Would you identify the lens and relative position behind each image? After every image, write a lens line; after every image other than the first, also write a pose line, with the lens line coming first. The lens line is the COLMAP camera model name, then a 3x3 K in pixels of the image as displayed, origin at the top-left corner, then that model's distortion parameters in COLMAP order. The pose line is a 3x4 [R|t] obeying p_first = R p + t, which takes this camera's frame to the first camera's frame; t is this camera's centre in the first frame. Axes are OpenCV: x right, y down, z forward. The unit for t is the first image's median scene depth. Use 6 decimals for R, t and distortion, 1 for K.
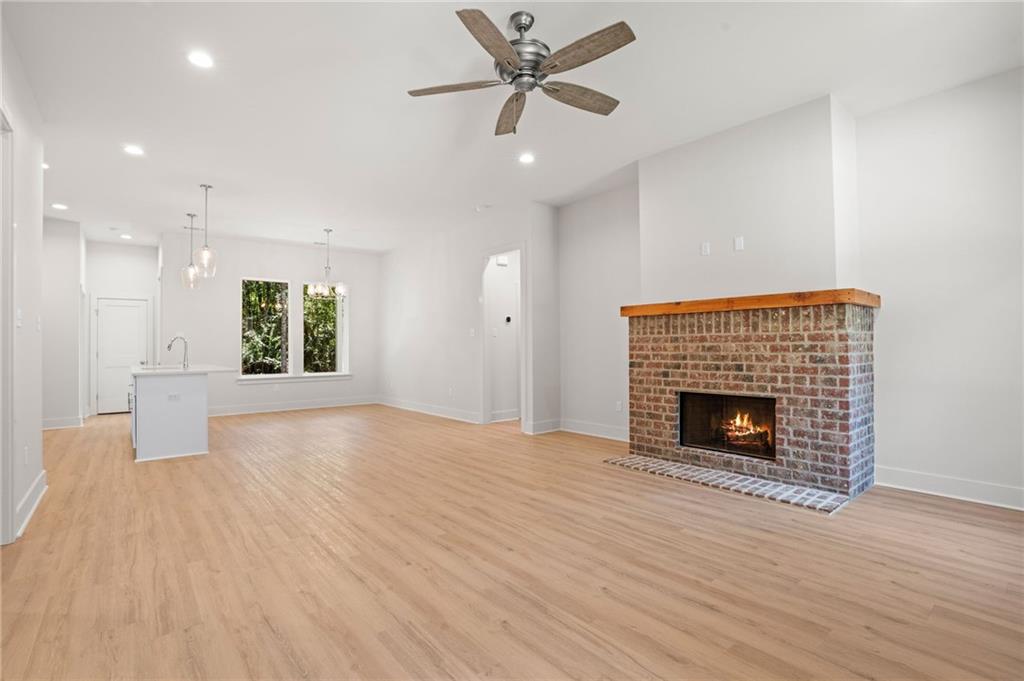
lens RADIAL K [[491.2, 0, 514.7], [0, 491.2, 345.1], [0, 0, 1]] dist [-0.065817, 0.026588]
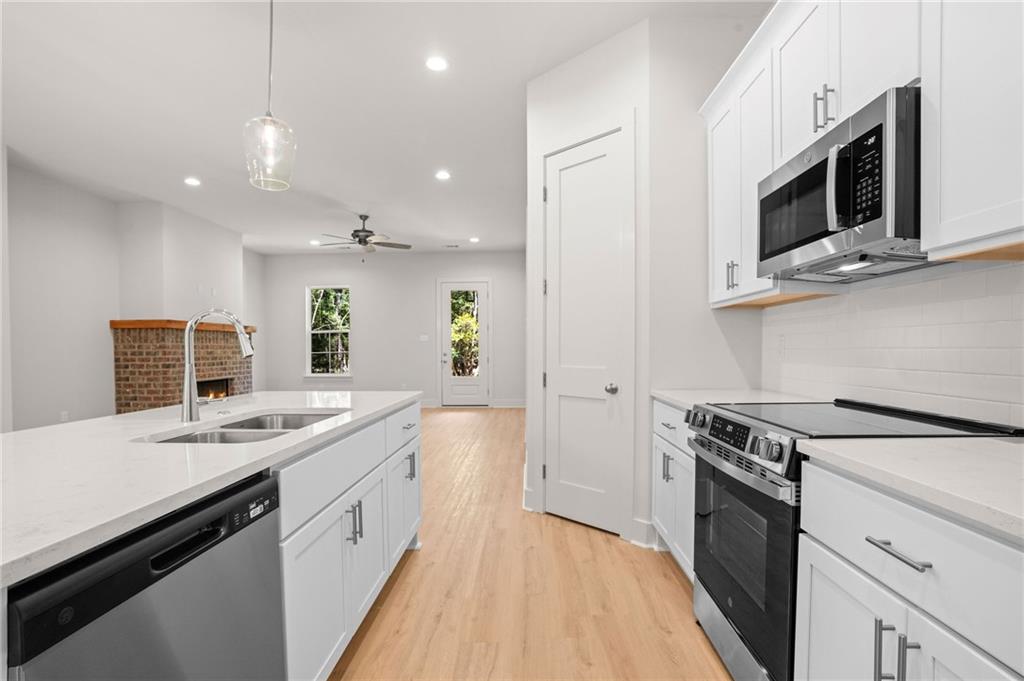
lens RADIAL K [[480.1, 0, 520.9], [0, 480.1, 356.5], [0, 0, 1]] dist [-0.066913, 0.024630]
pose [[-0.760444, 0.000142, 0.649404, -1.465590], [0.009690, 0.999891, 0.011128, 0.012475], [-0.649331, 0.014755, -0.760363, 1.566470]]
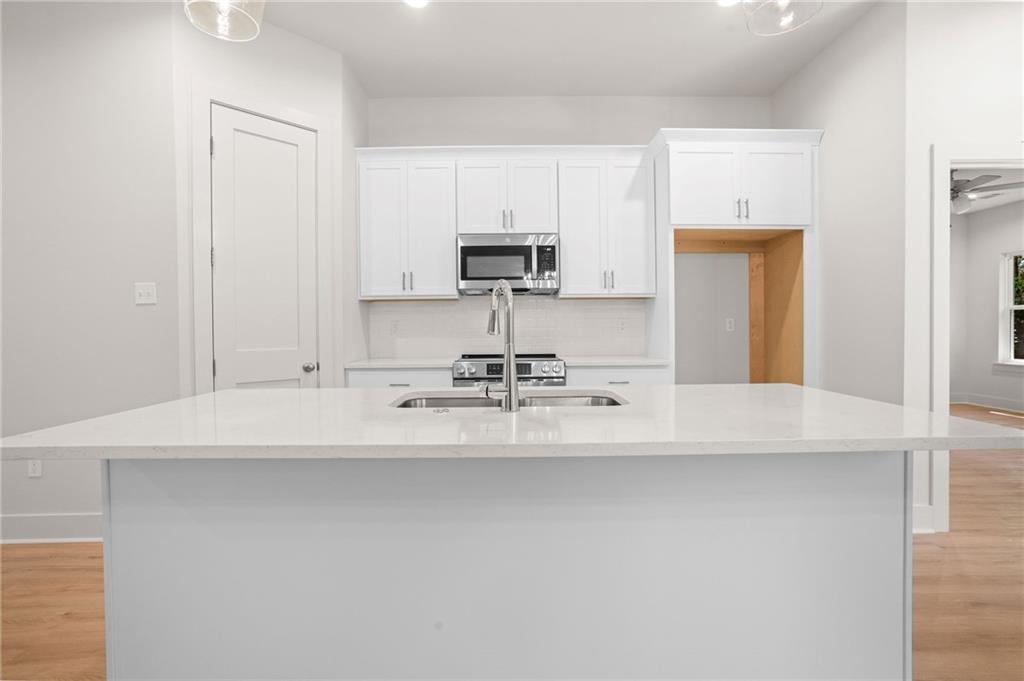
lens RADIAL K [[476.8, 0, 511.9], [0, 476.8, 333.2], [0, 0, 1]] dist [-0.054248, 0.023290]
pose [[-0.628890, 0.025503, -0.777076, -0.745506], [0.016734, 0.999674, 0.019266, 0.005737], [0.777314, -0.000888, -0.629112, 1.663052]]
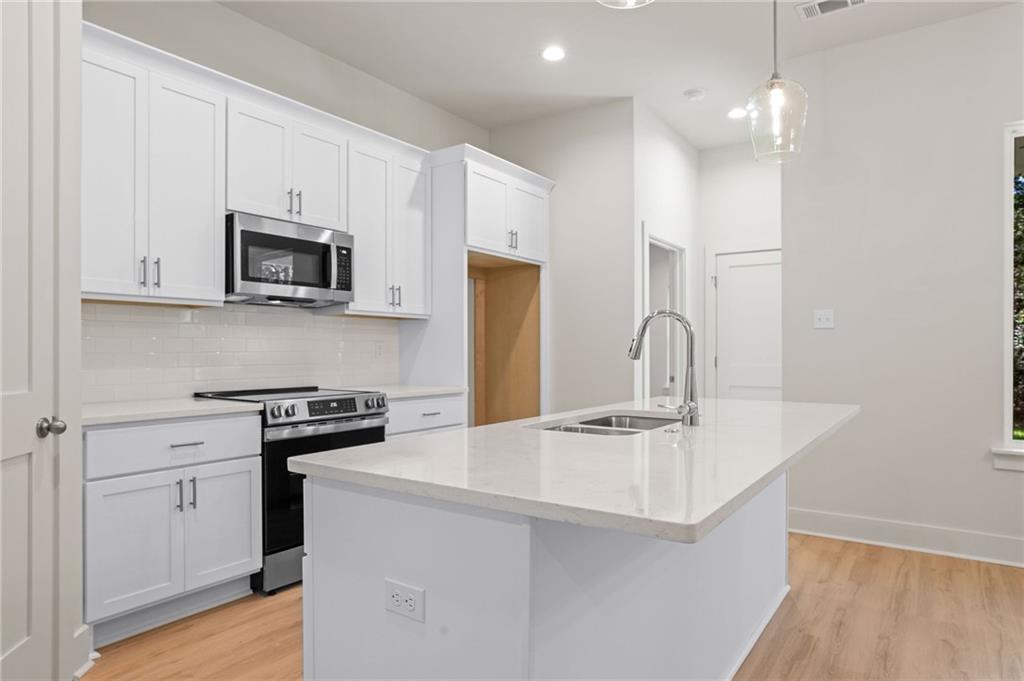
lens RADIAL K [[631.7, 0, 512.0], [0, 631.7, 340.5], [0, 0, 1]] dist [-0.034555, 0.029837]
pose [[0.278904, -0.005266, -0.960305, -0.543216], [0.001087, 0.999986, -0.005168, 0.002083], [0.960318, 0.000397, 0.278905, 1.165756]]
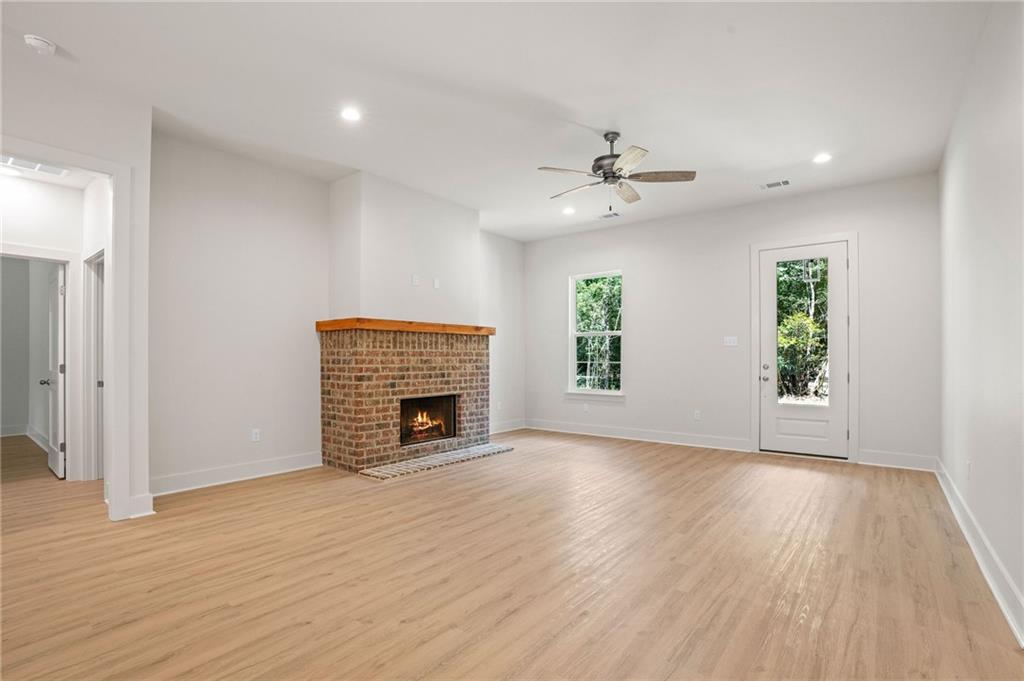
lens RADIAL K [[480.1, 0, 520.9], [0, 480.1, 356.5], [0, 0, 1]] dist [-0.066913, 0.024630]
pose [[-0.218301, 0.008917, 0.975841, -0.894387], [0.000625, 0.999959, -0.008998, 0.006048], [-0.975881, -0.001354, -0.218298, 1.060613]]
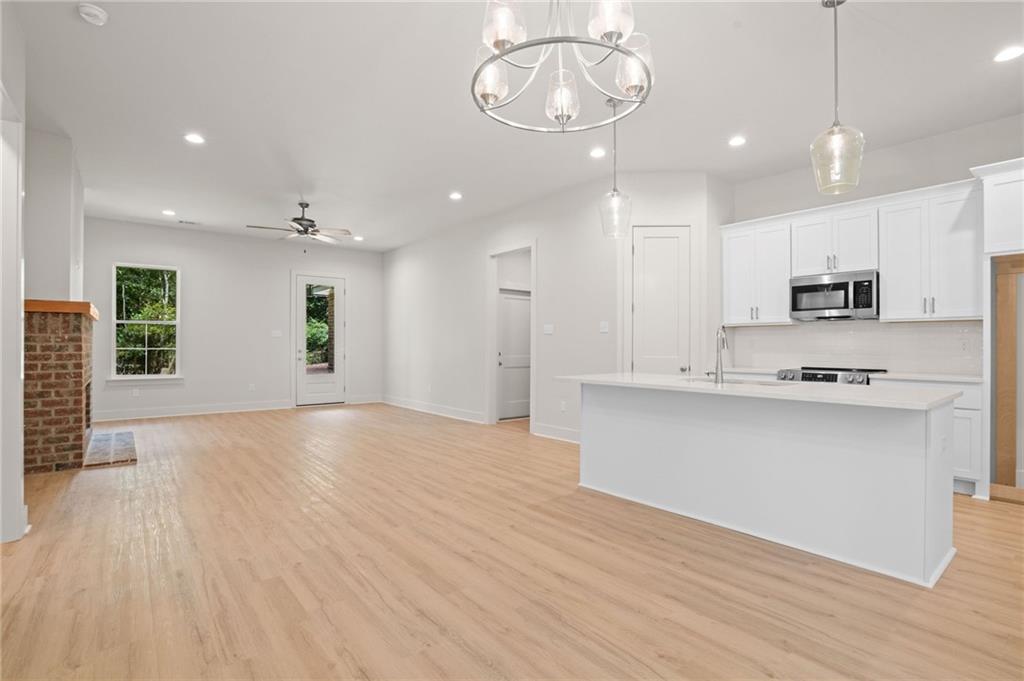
lens RADIAL K [[491.2, 0, 514.7], [0, 491.2, 345.1], [0, 0, 1]] dist [-0.065817, 0.026588]
pose [[-0.999962, 0.004815, 0.007284, -0.684597], [0.004792, 0.999984, -0.003118, 0.008521], [-0.007299, -0.003083, -0.999969, 2.229340]]
